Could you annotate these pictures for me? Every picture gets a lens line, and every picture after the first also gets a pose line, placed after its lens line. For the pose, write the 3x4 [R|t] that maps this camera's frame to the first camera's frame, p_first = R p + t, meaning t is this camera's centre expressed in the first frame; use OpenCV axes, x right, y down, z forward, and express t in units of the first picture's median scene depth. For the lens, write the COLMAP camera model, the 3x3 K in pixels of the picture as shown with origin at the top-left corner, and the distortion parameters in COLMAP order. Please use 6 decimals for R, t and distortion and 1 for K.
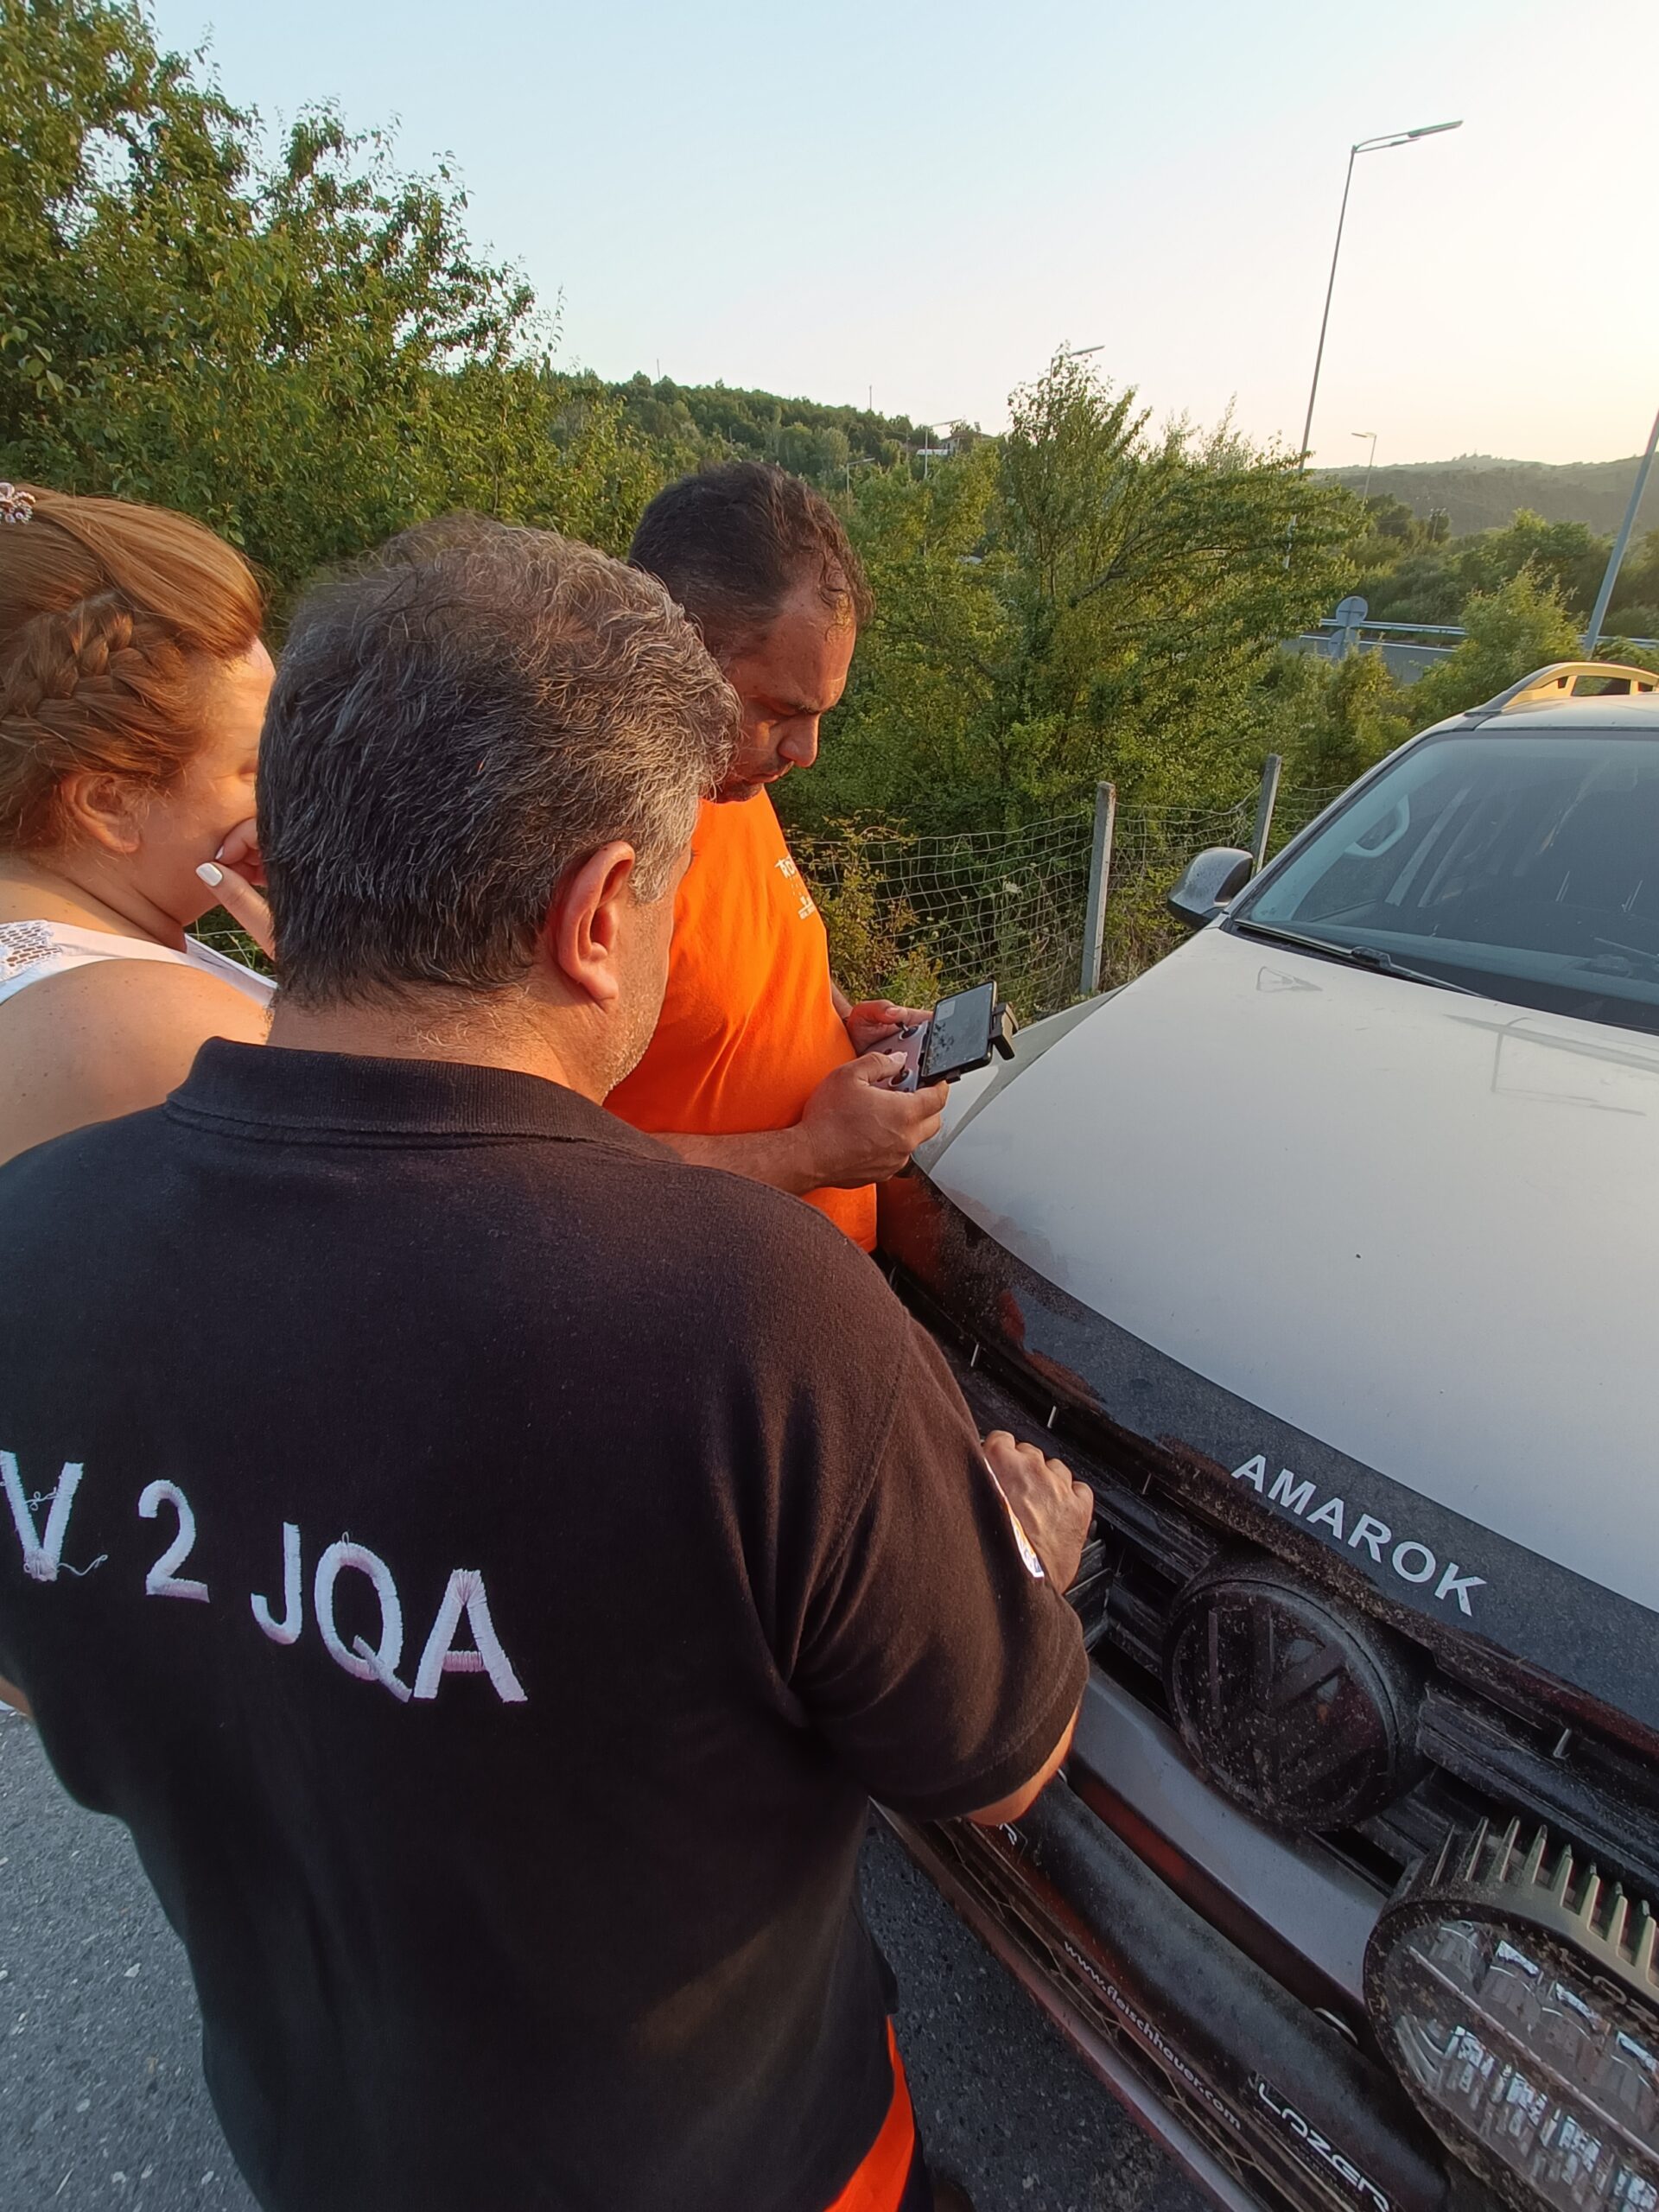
lens RADIAL K [[1032.1, 0, 829.3], [0, 1032.1, 1110.4], [0, 0, 1]] dist [-0.018131, 0.007127]
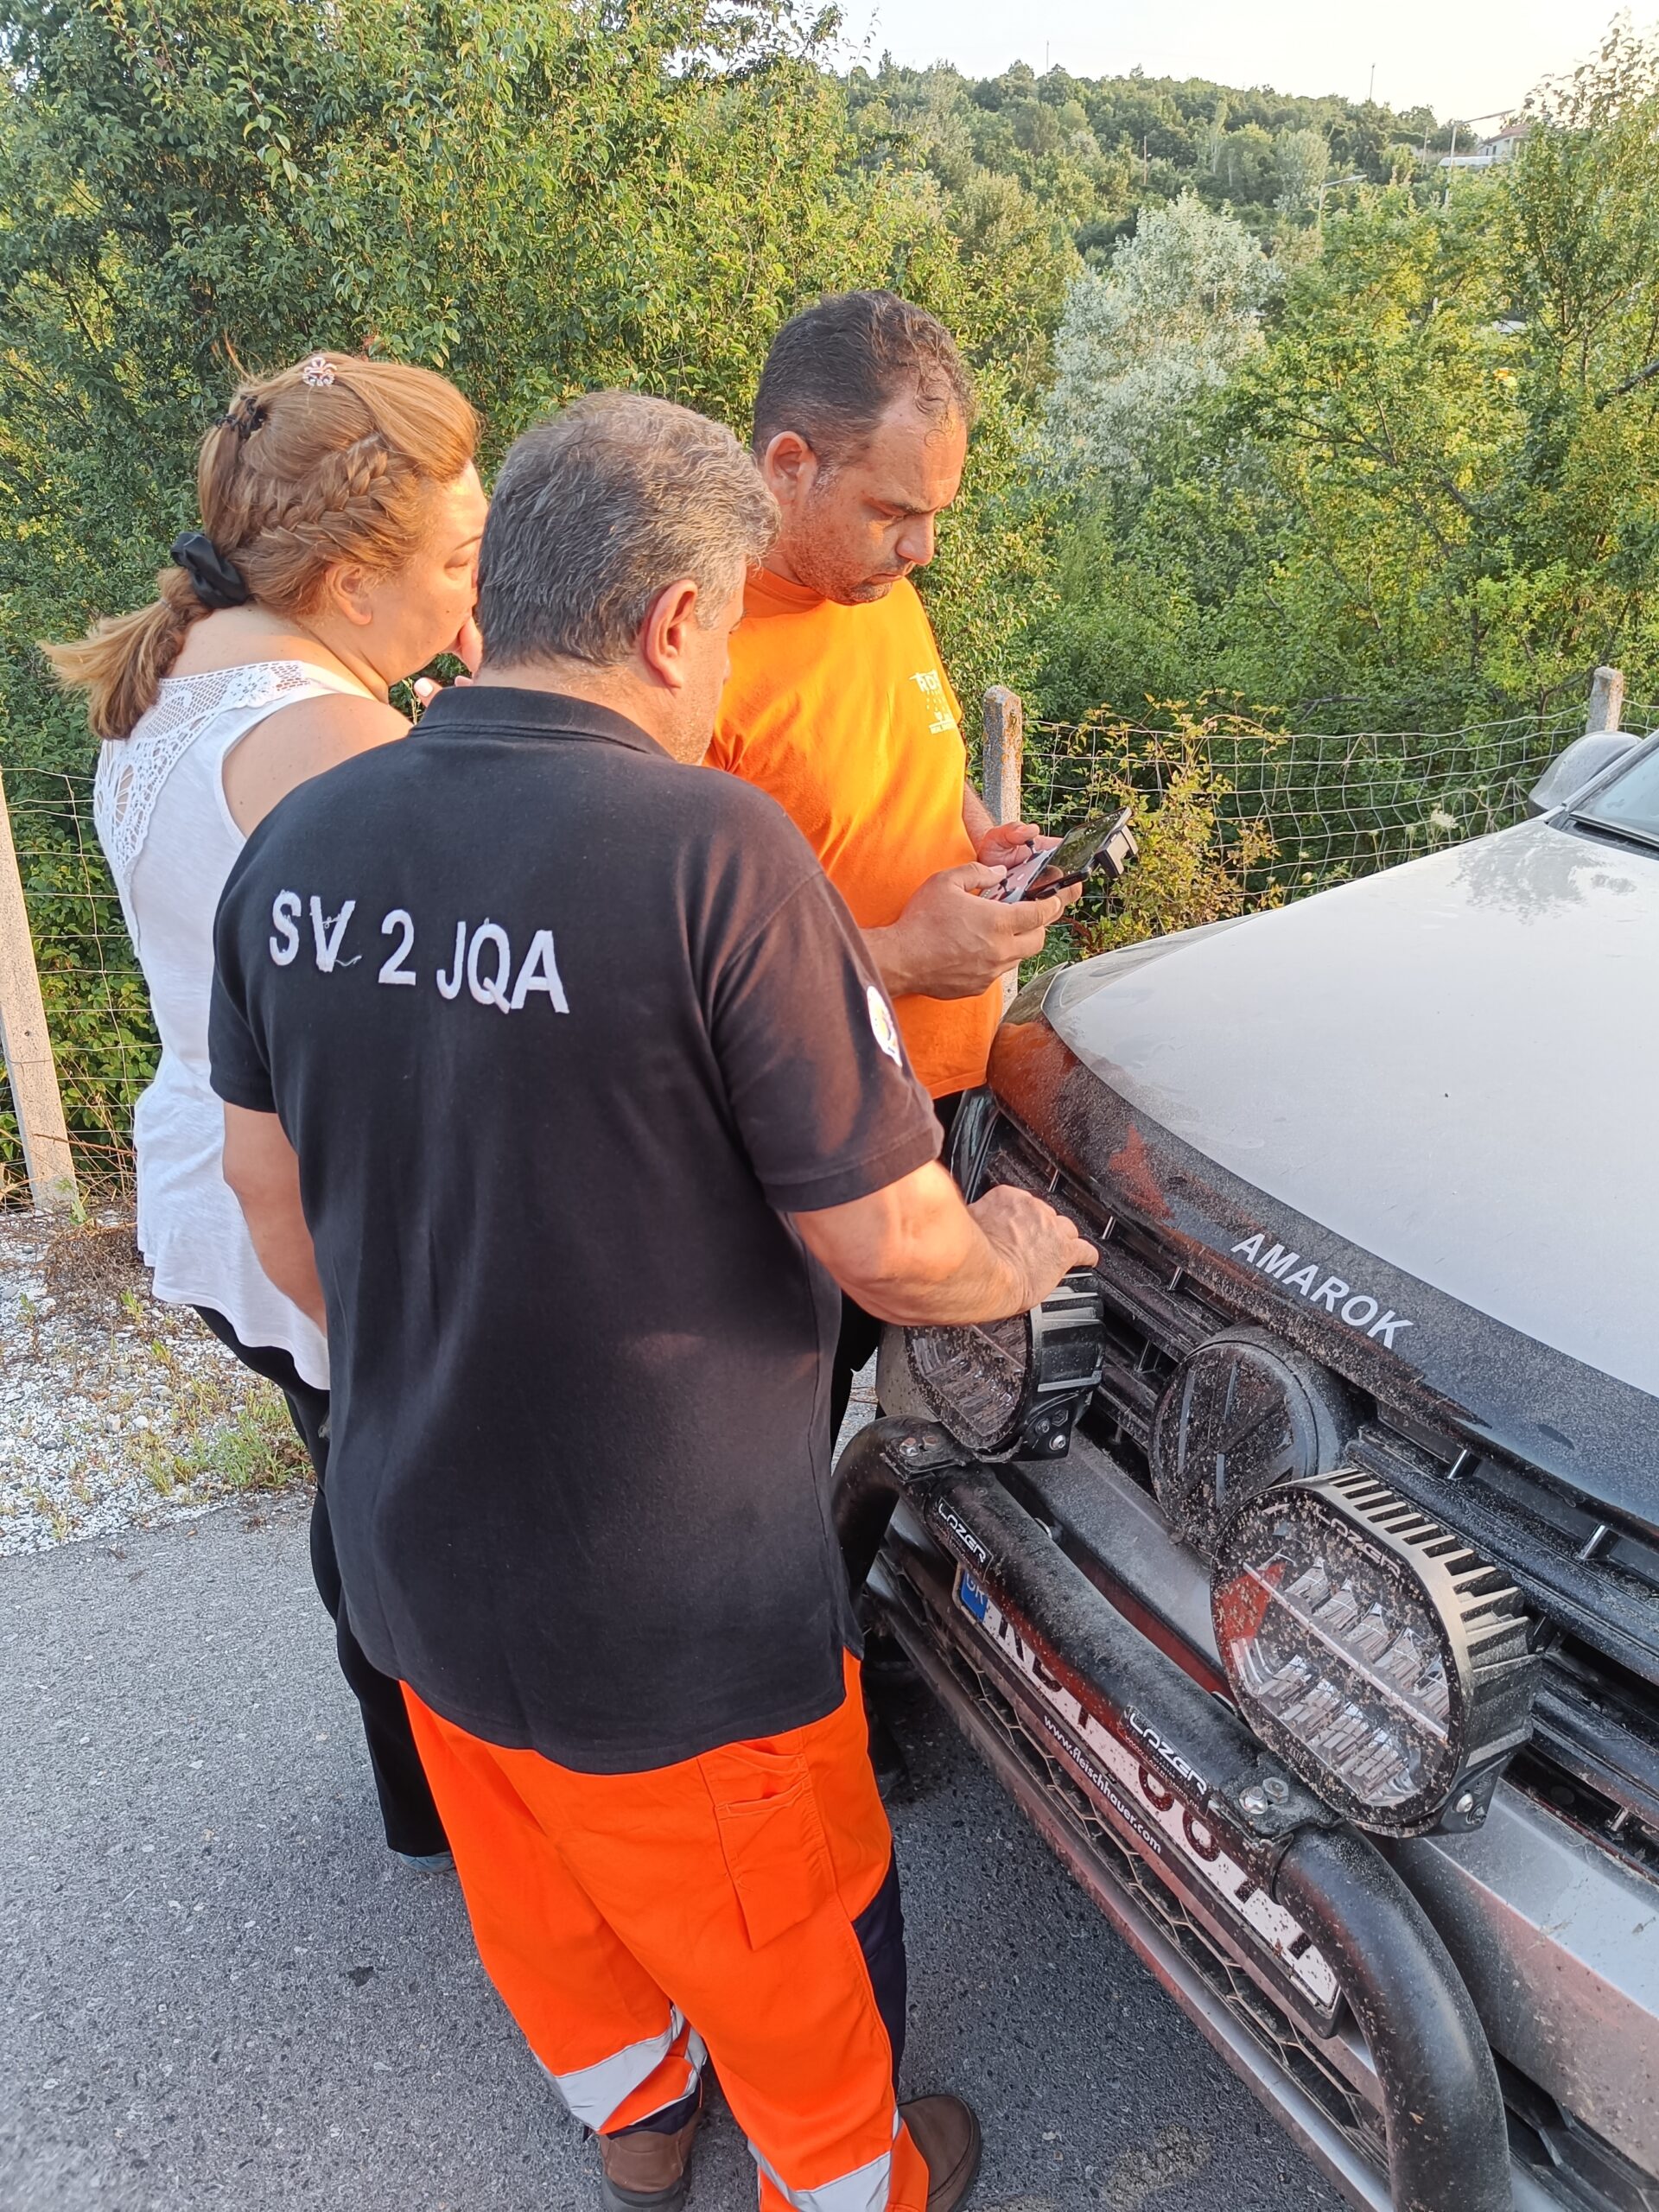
lens RADIAL K [[1682.9, 0, 831.6], [0, 1682.9, 1114.6], [0, 0, 1]] dist [-0.016843, 0.024432]
pose [[0.965730, 0.093938, -0.241954, 0.107719], [-0.106583, 0.993511, -0.039687, 0.088734], [0.236656, 0.064115, 0.969476, -0.205242]]
